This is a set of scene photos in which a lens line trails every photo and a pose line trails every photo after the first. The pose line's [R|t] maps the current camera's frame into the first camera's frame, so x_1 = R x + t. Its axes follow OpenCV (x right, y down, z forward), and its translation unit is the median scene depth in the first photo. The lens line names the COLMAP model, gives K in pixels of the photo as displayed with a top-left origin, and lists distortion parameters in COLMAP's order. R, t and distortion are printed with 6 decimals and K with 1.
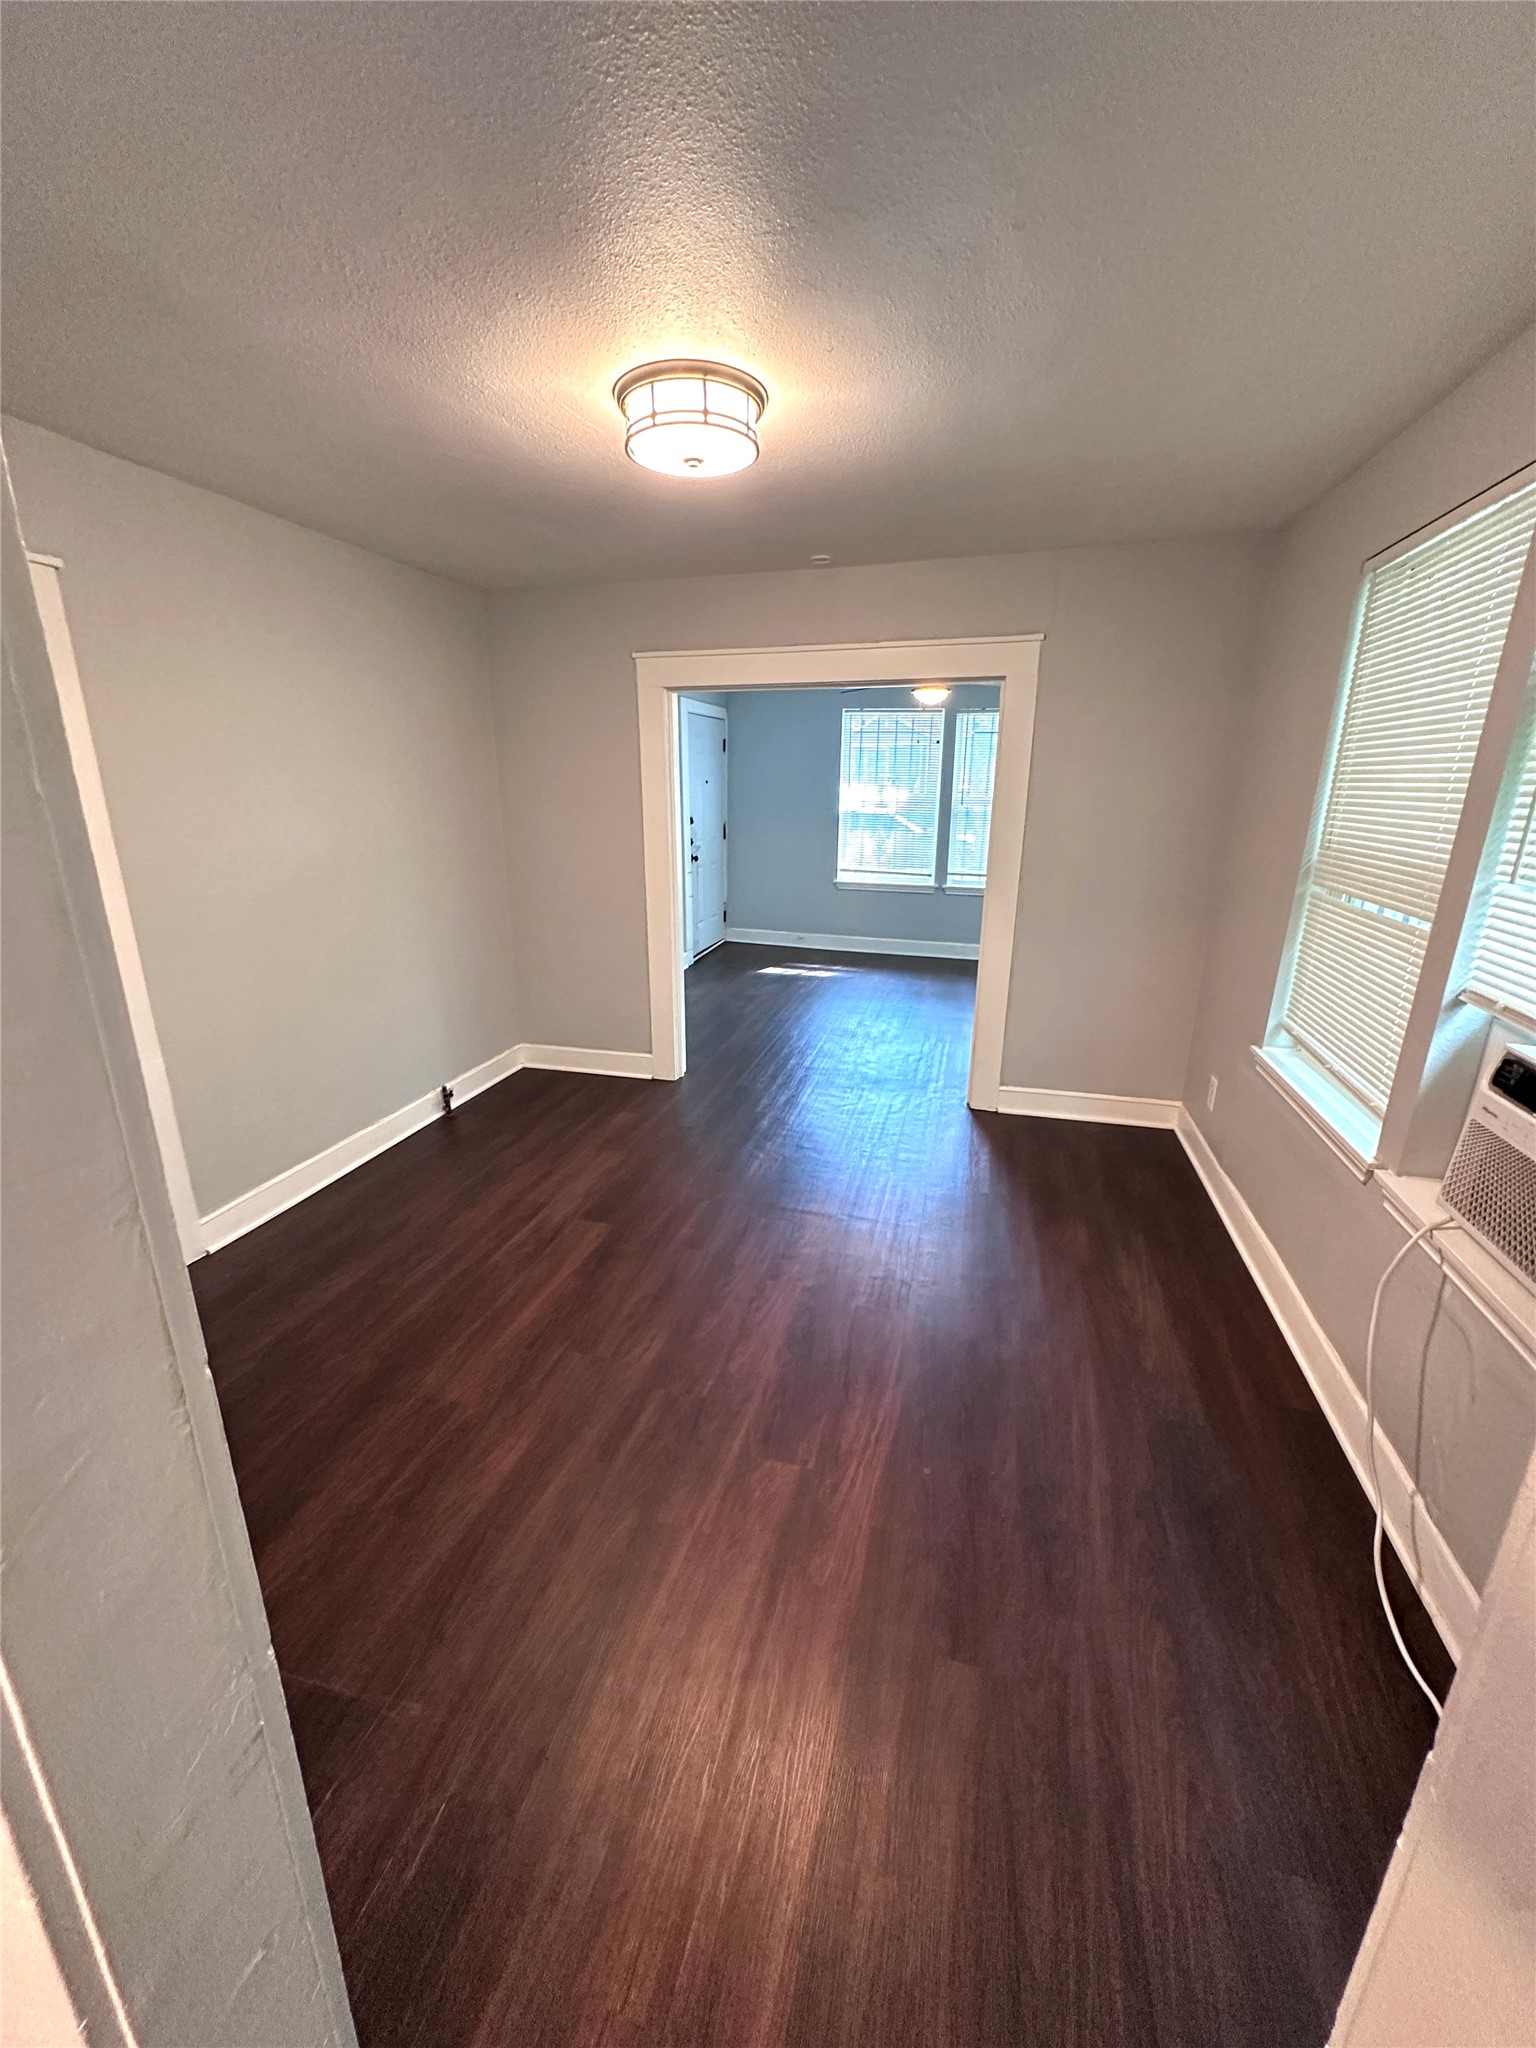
lens RADIAL K [[817.7, 0, 768.0], [0, 817.7, 1024.0], [0, 0, 1]] dist [-0.002529, 0.000024]
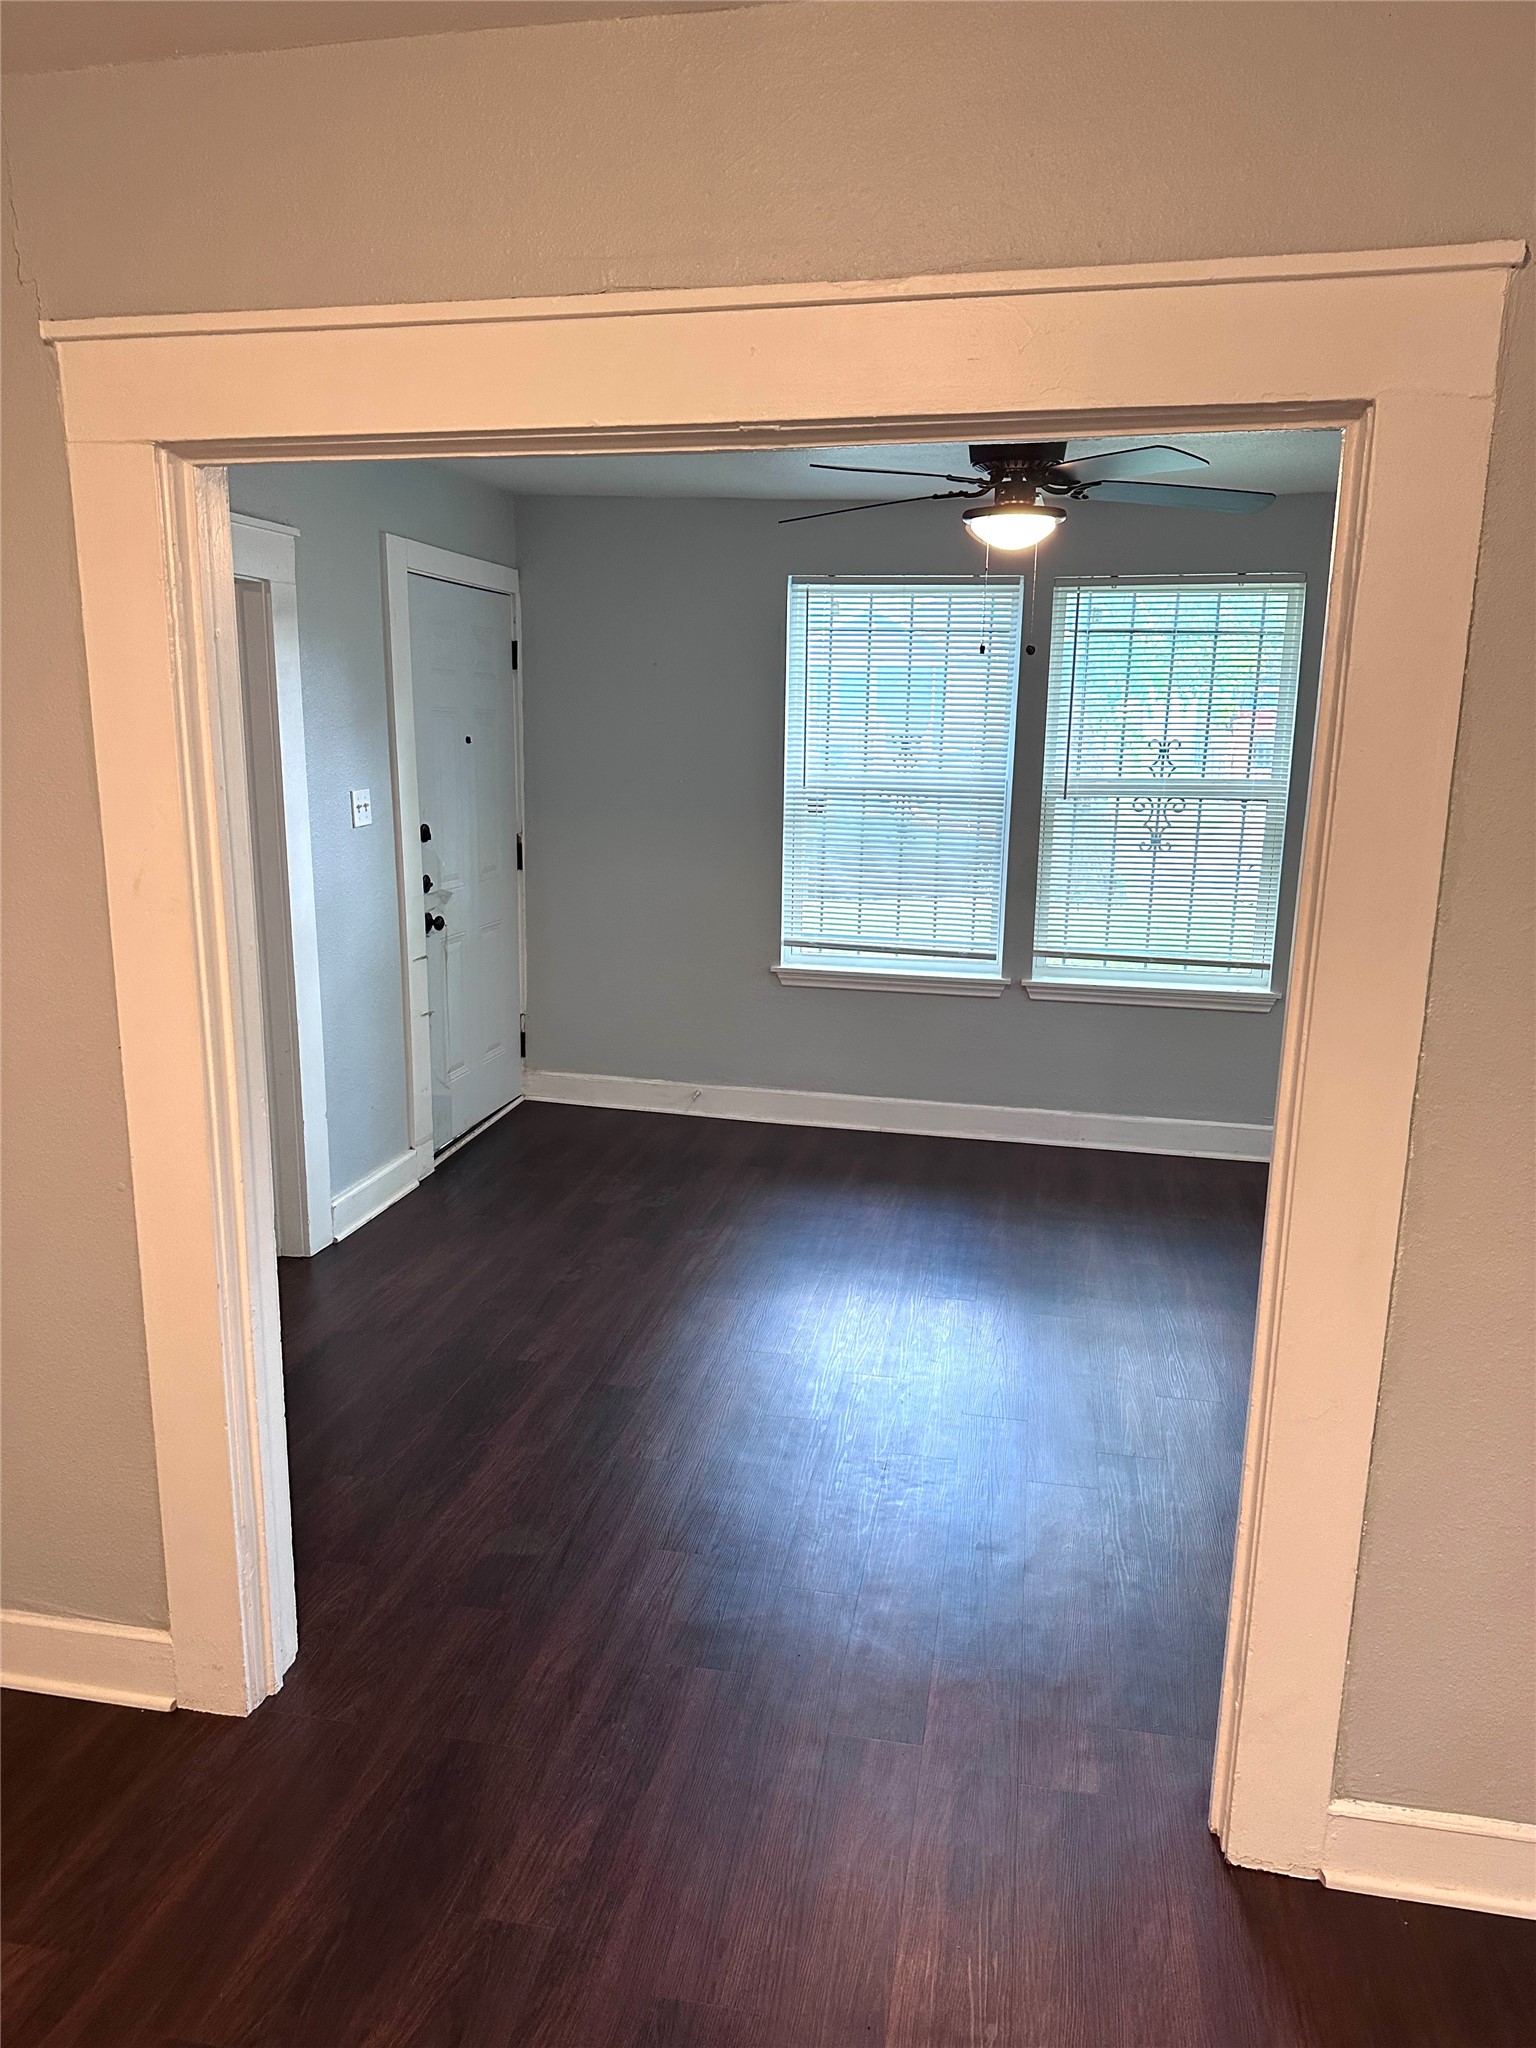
lens RADIAL K [[1483.0, 0, 768.0], [0, 1483.0, 1024.0], [0, 0, 1]] dist [0.006353, -0.001195]
pose [[0.997608, -0.003613, 0.069033, 0.027350], [0.009943, 0.995750, -0.091564, -0.083862], [-0.068409, 0.092031, 0.993403, 0.256864]]
